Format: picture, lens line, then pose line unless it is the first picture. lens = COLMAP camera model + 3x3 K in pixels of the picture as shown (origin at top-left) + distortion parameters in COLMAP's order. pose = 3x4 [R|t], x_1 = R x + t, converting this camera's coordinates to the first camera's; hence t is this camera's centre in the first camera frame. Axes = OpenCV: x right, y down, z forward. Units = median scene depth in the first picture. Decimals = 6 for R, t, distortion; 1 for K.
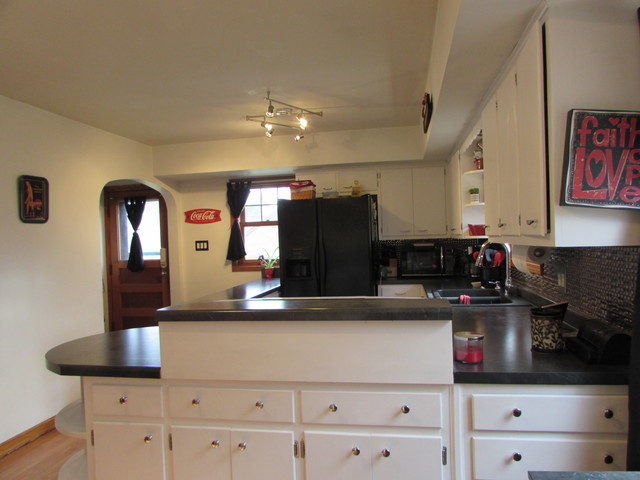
lens RADIAL K [[451.9, 0, 321.6], [0, 451.9, 238.4], [0, 0, 1]] dist [-0.031063, 0.006406]
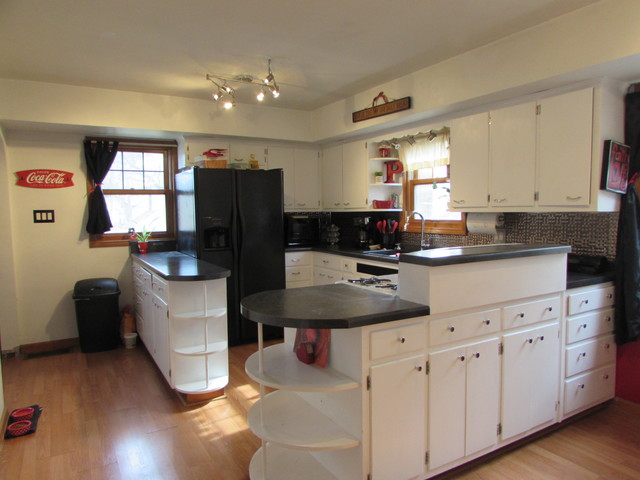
lens RADIAL K [[453.8, 0, 320.0], [0, 453.8, 240.0], [0, 0, 1]] dist [-0.007087, -0.000314]
pose [[0.760839, -0.020890, 0.648604, -0.534948], [-0.009348, 0.999025, 0.043142, 0.024214], [-0.648873, -0.038887, 0.759902, 0.107180]]
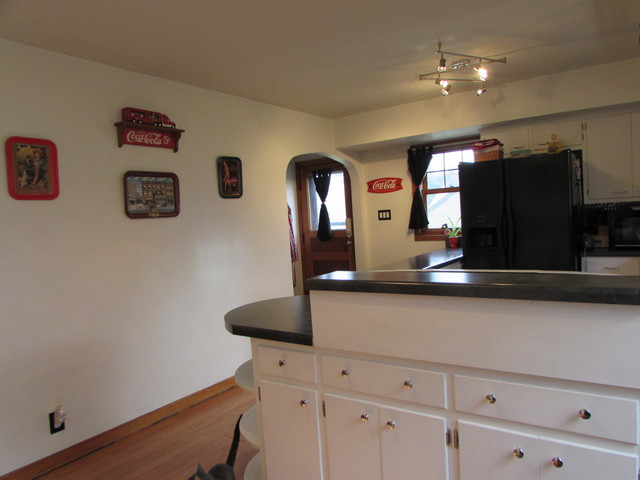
lens RADIAL K [[451.9, 0, 321.6], [0, 451.9, 238.4], [0, 0, 1]] dist [-0.031063, 0.006406]
pose [[0.909101, -0.000588, -0.416575, 0.032309], [0.028677, 0.997715, 0.061175, 0.003237], [0.415587, -0.067561, 0.907041, 0.040038]]
